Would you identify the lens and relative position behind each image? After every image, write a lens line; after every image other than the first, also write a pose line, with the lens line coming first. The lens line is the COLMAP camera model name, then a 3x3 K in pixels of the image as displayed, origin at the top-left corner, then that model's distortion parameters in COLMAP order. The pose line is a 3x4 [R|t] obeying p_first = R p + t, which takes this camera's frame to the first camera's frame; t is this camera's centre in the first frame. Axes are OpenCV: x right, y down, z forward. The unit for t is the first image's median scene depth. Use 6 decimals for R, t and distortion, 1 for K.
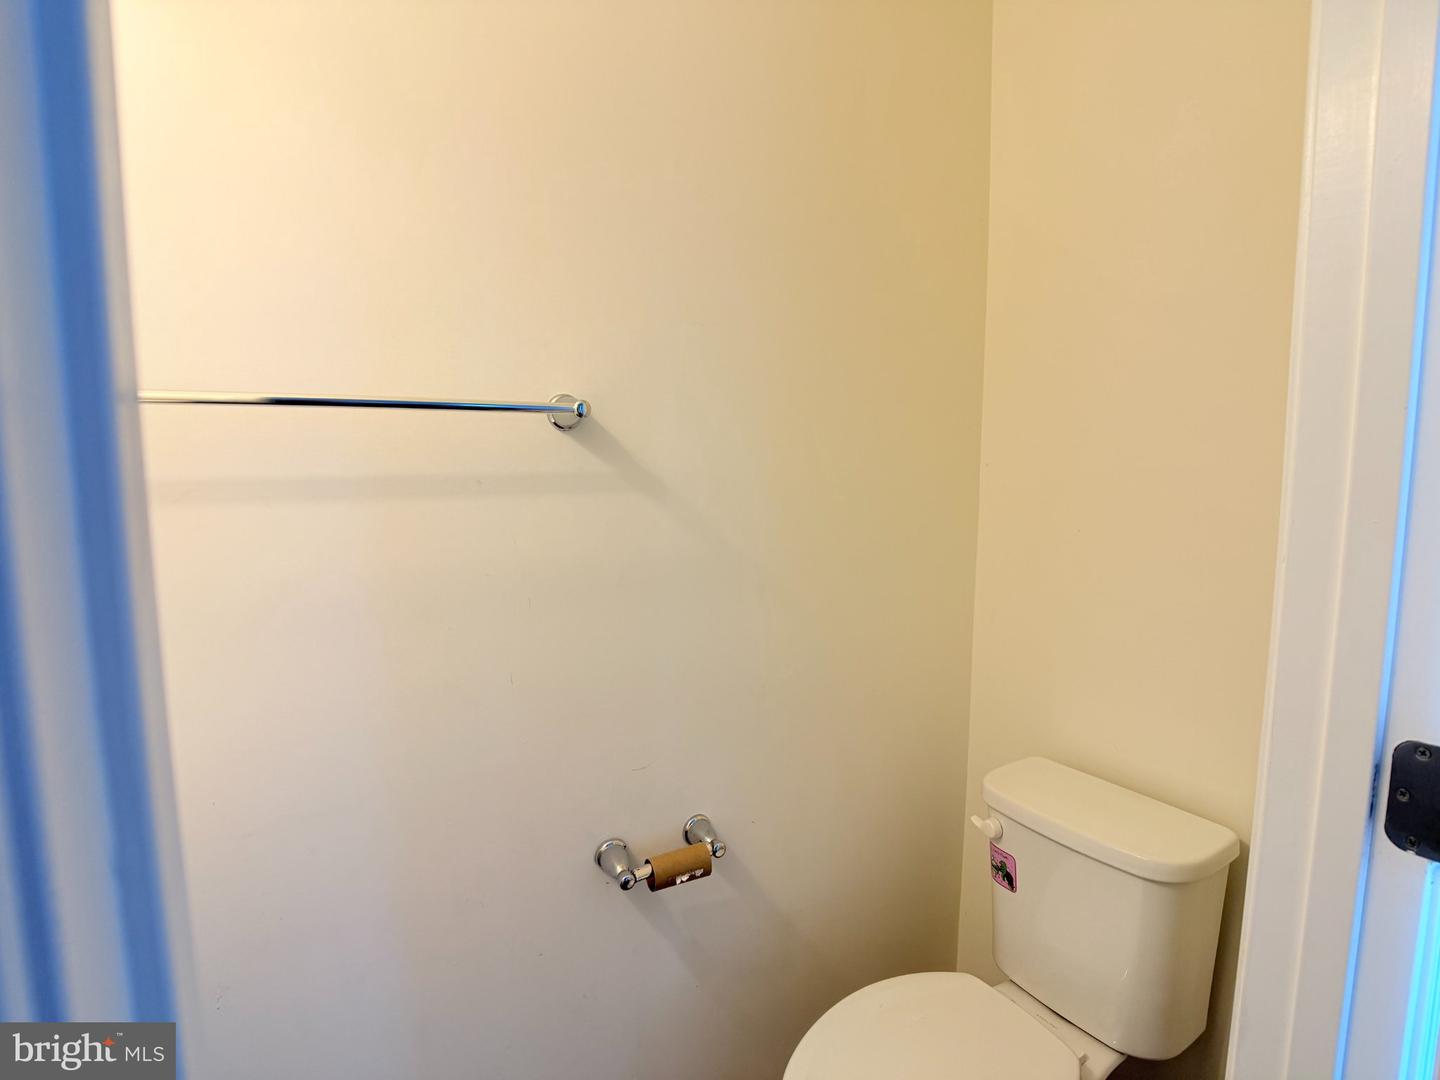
lens RADIAL K [[734.1, 0, 725.2], [0, 734.1, 543.0], [0, 0, 1]] dist [-0.021210, -0.000031]
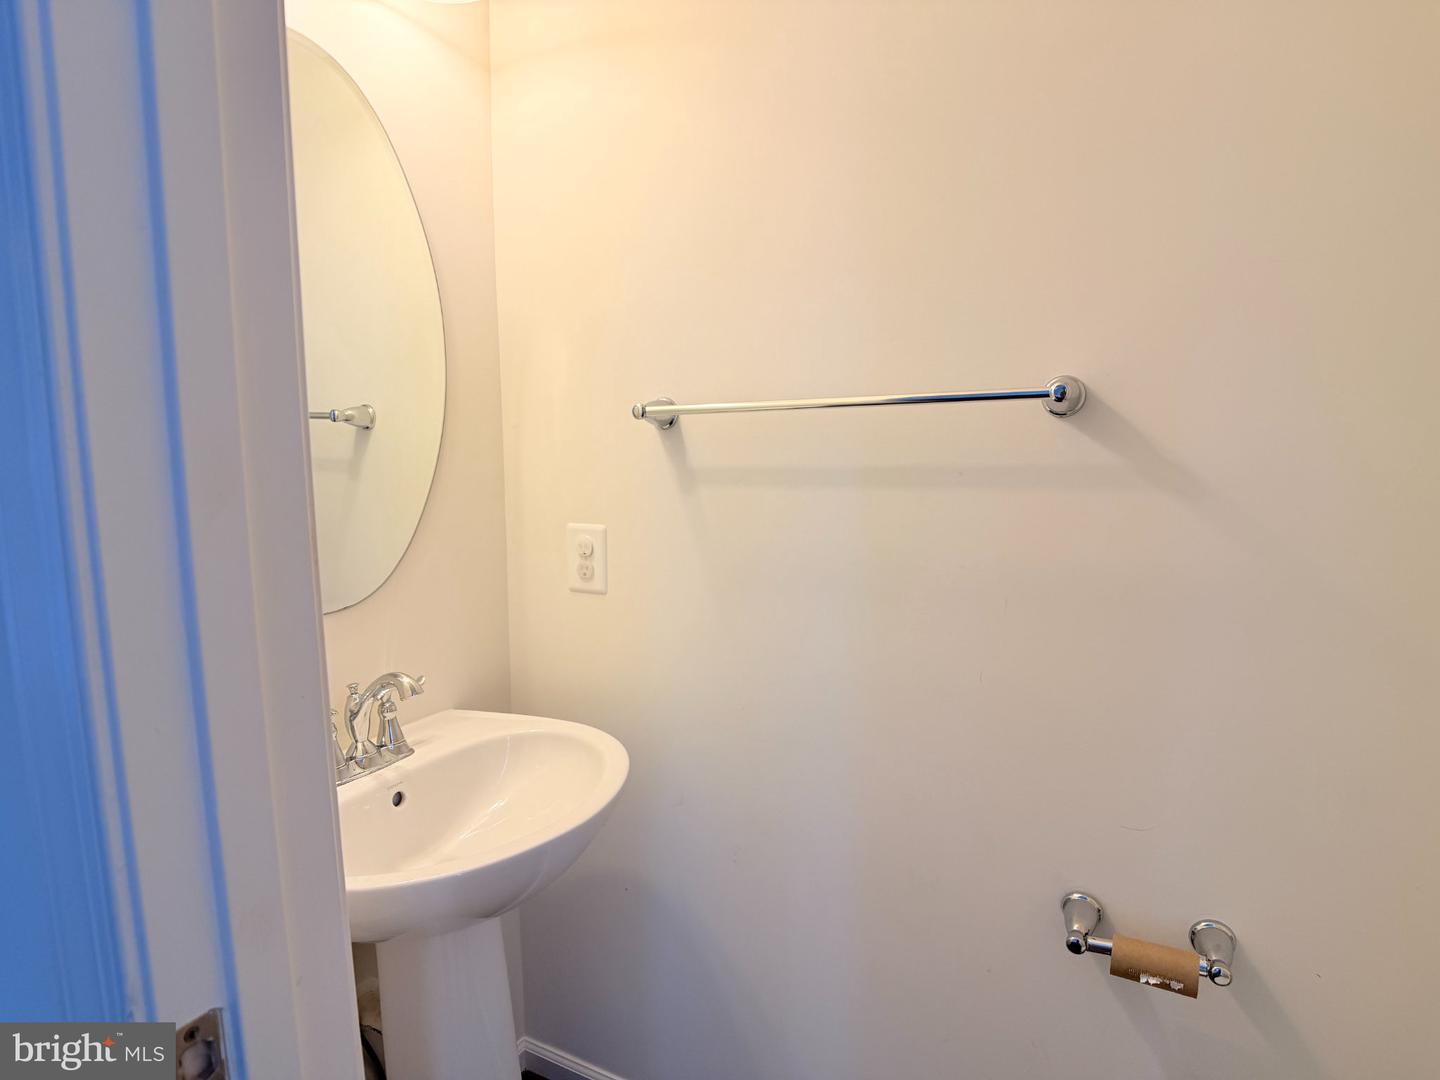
lens RADIAL K [[734.1, 0, 725.2], [0, 734.1, 543.0], [0, 0, 1]] dist [-0.021210, -0.000031]
pose [[0.546887, 0.094656, -0.831838, 0.293076], [-0.084233, 0.994767, 0.057817, -0.017110], [0.832958, 0.038449, 0.551998, 0.165662]]
